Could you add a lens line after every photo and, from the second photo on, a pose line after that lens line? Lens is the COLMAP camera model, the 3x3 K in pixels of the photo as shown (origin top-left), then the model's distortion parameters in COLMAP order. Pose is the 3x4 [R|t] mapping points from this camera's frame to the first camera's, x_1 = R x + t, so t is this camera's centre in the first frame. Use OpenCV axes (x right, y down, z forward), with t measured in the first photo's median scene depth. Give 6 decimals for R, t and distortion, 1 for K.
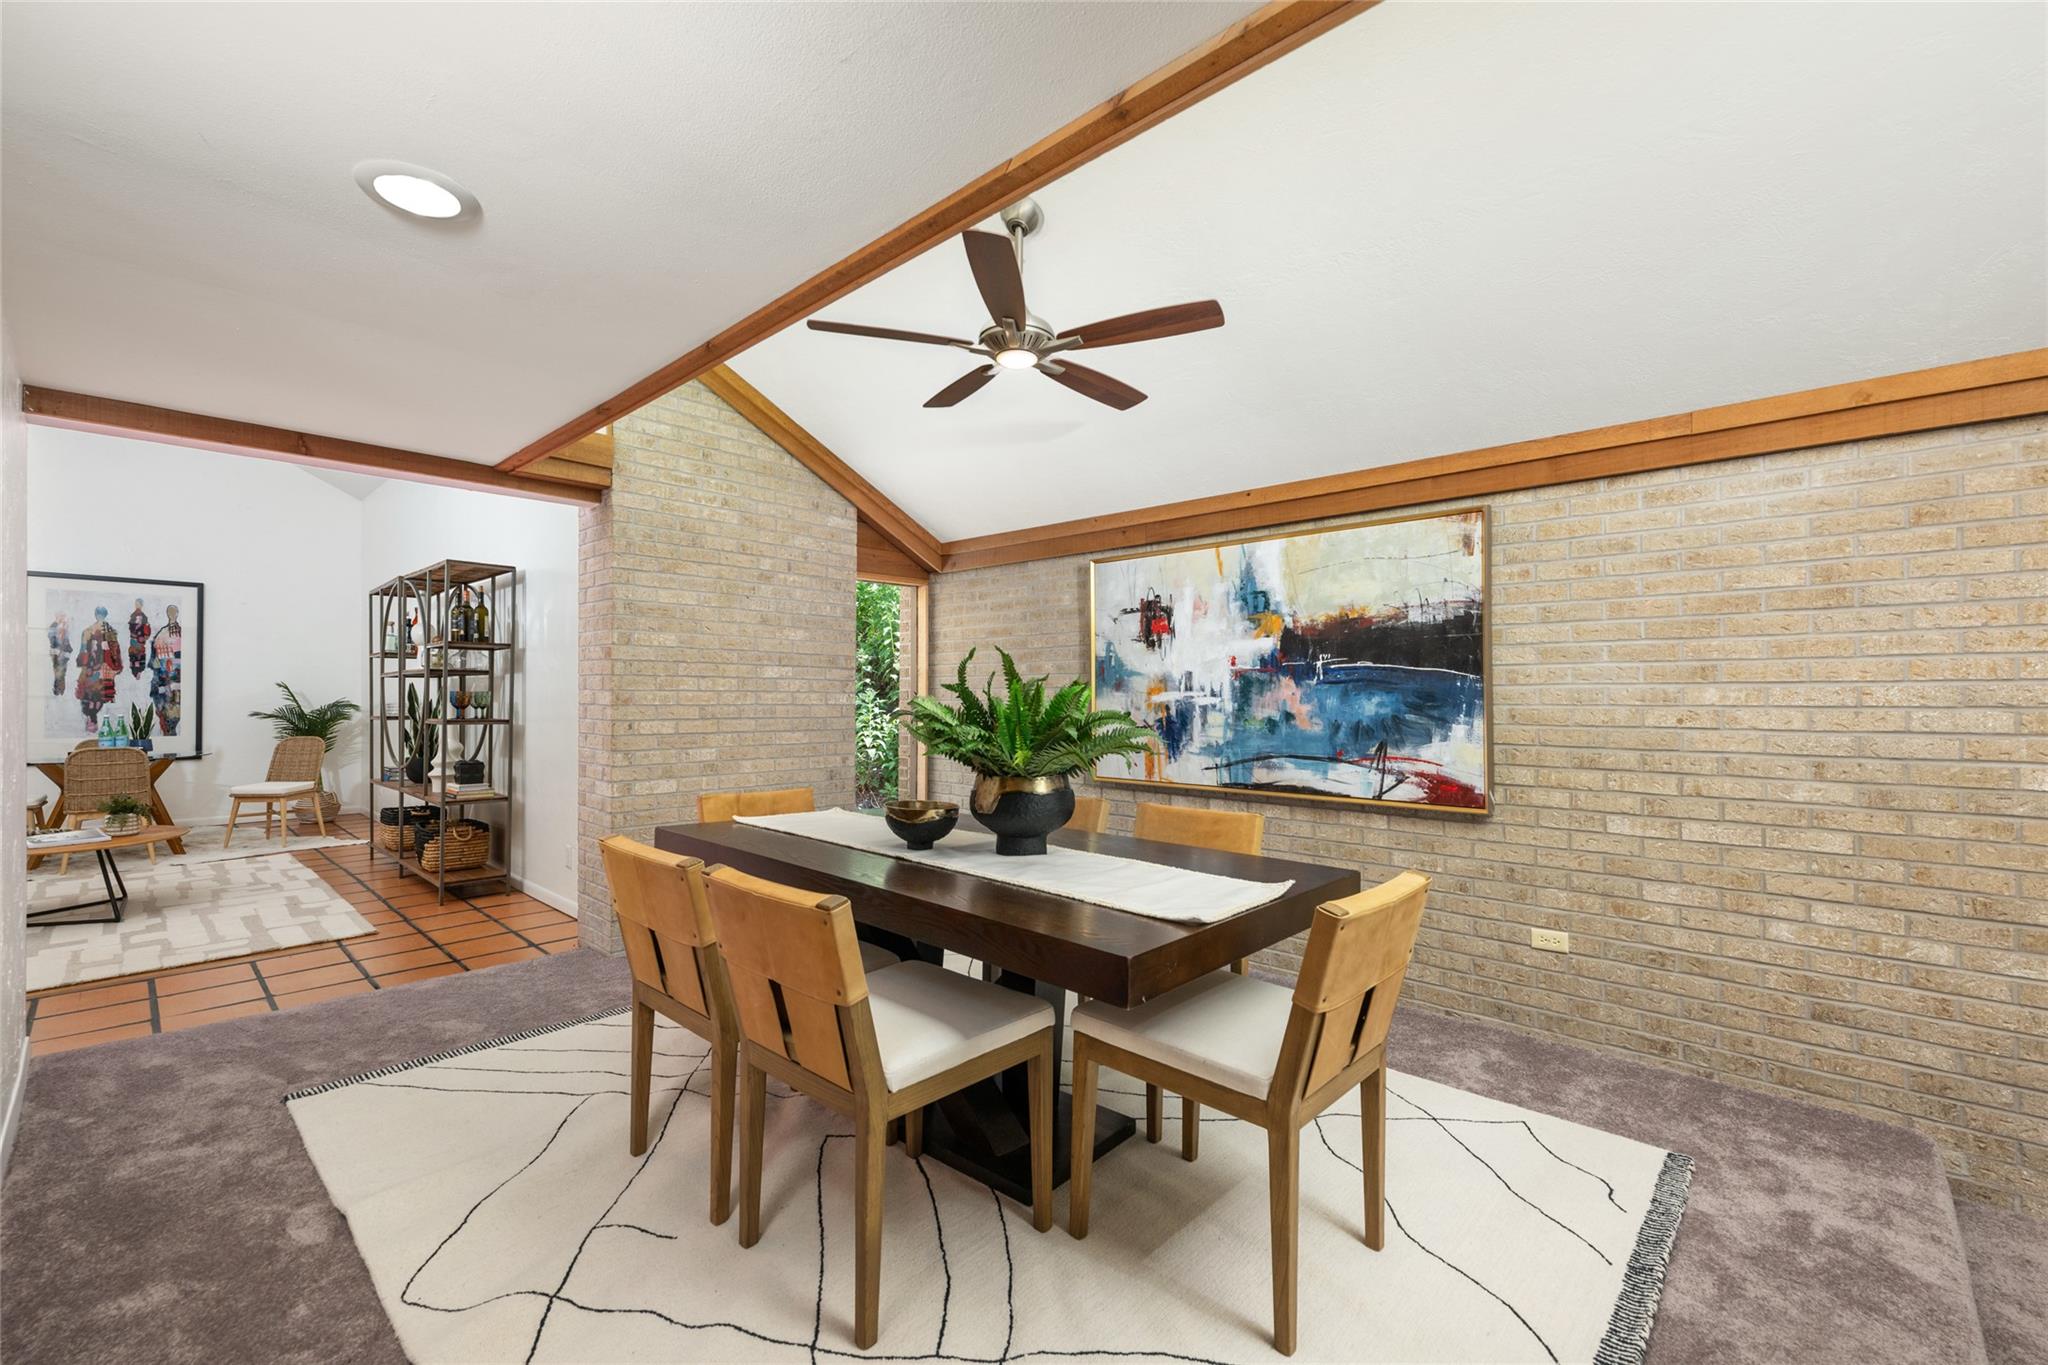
lens RADIAL K [[892.5, 0, 1035.1], [0, 892.5, 692.6], [0, 0, 1]] dist [-0.004930, 0.000055]
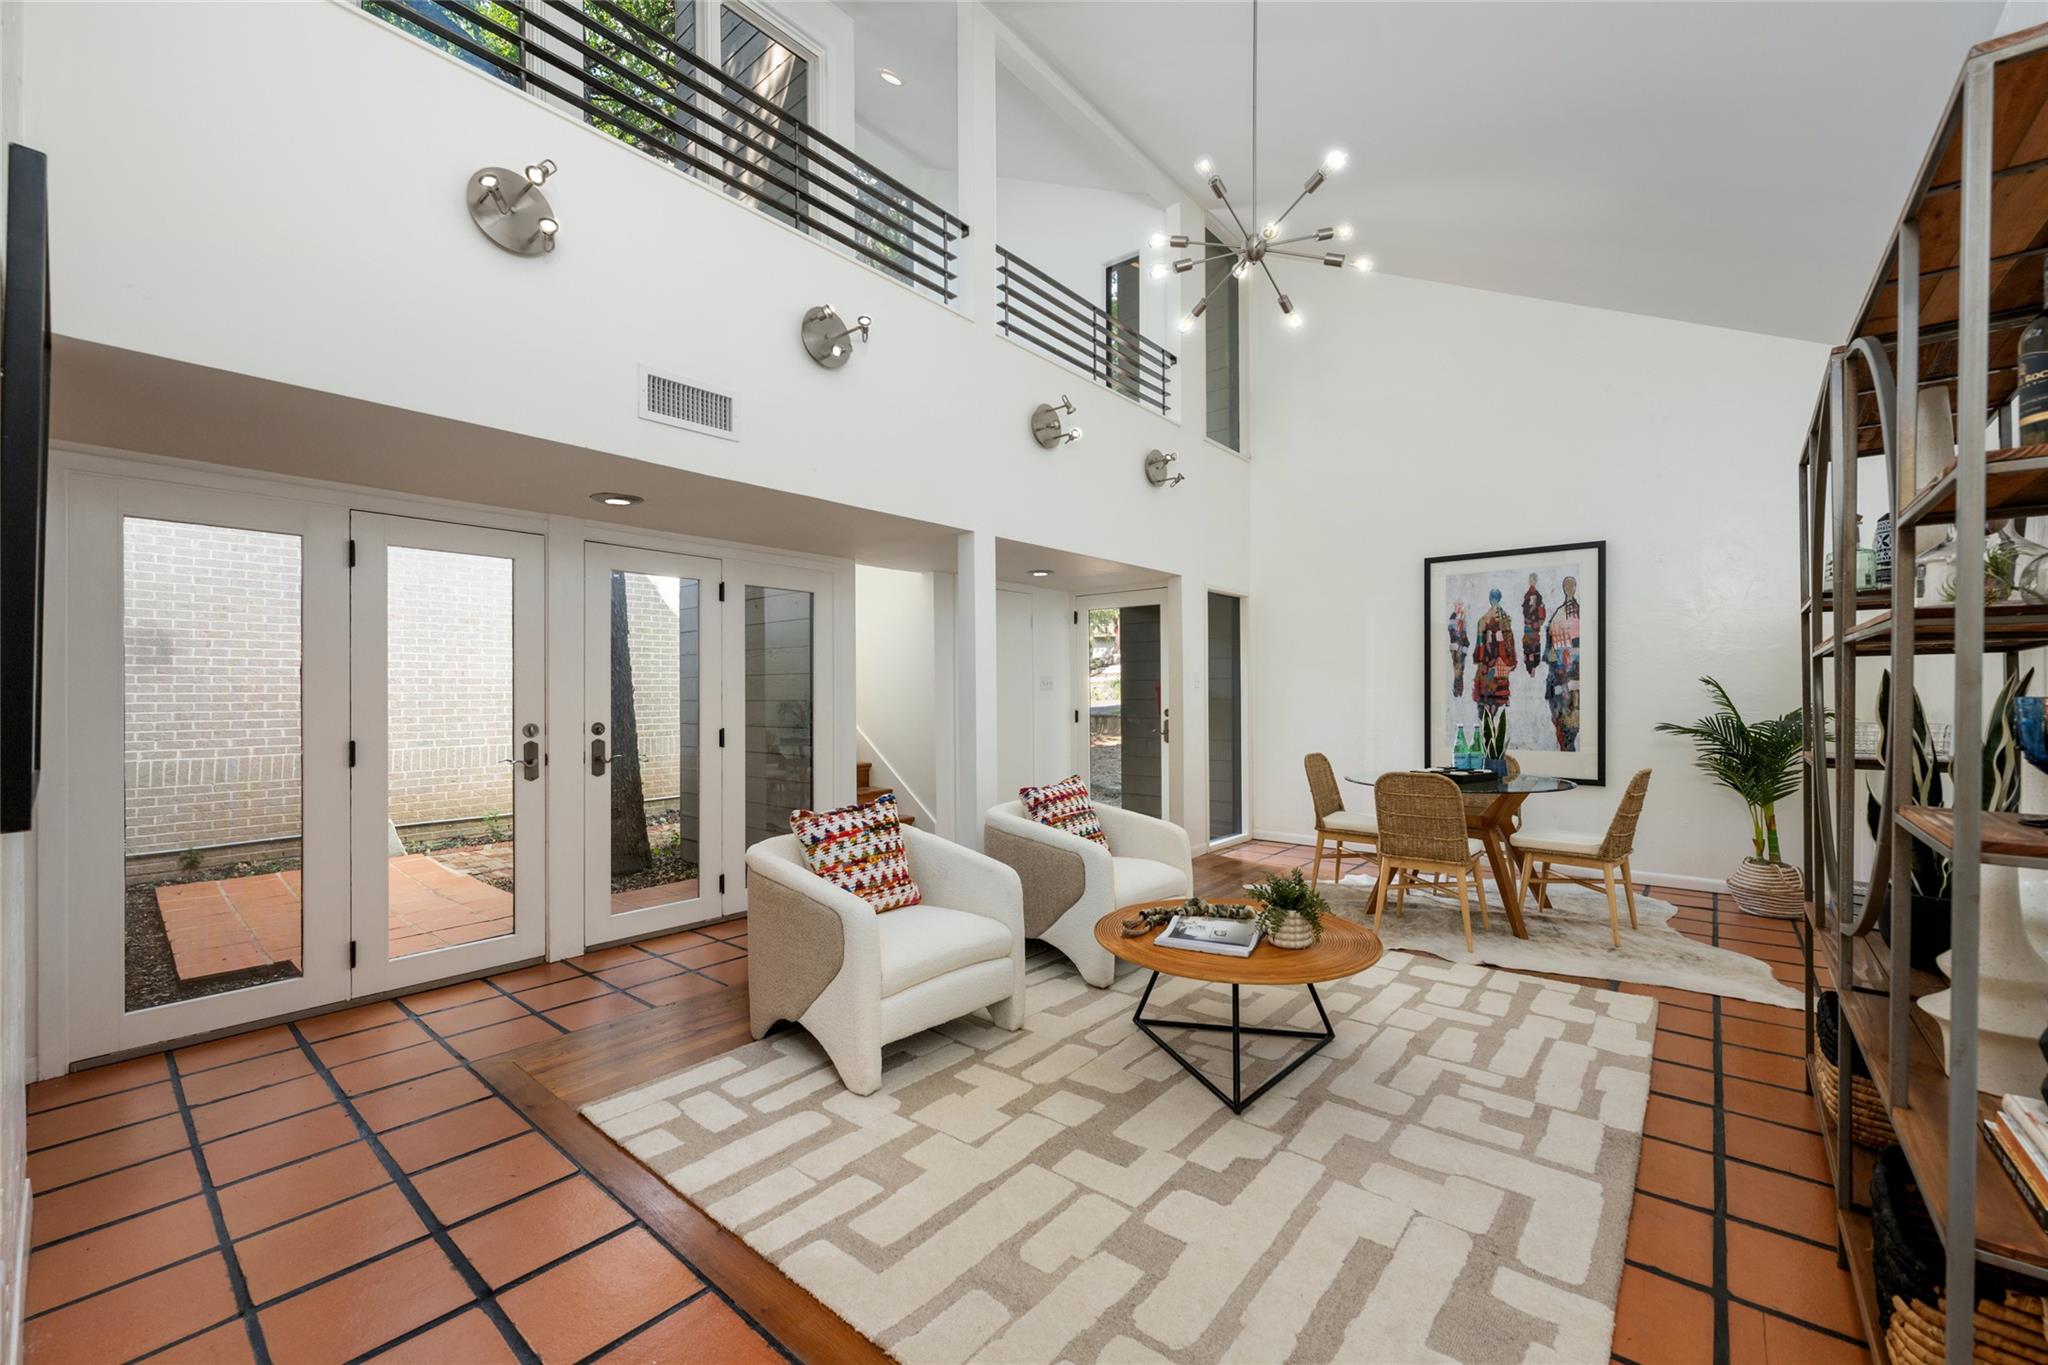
lens RADIAL K [[816.9, 0, 1027.7], [0, 816.9, 690.2], [0, 0, 1]] dist [-0.001090, -0.000093]
pose [[0.063393, -0.007864, -0.997958, -0.323277], [0.001371, 0.999969, -0.007793, 0.002017], [0.997988, -0.000874, 0.063402, 0.515338]]
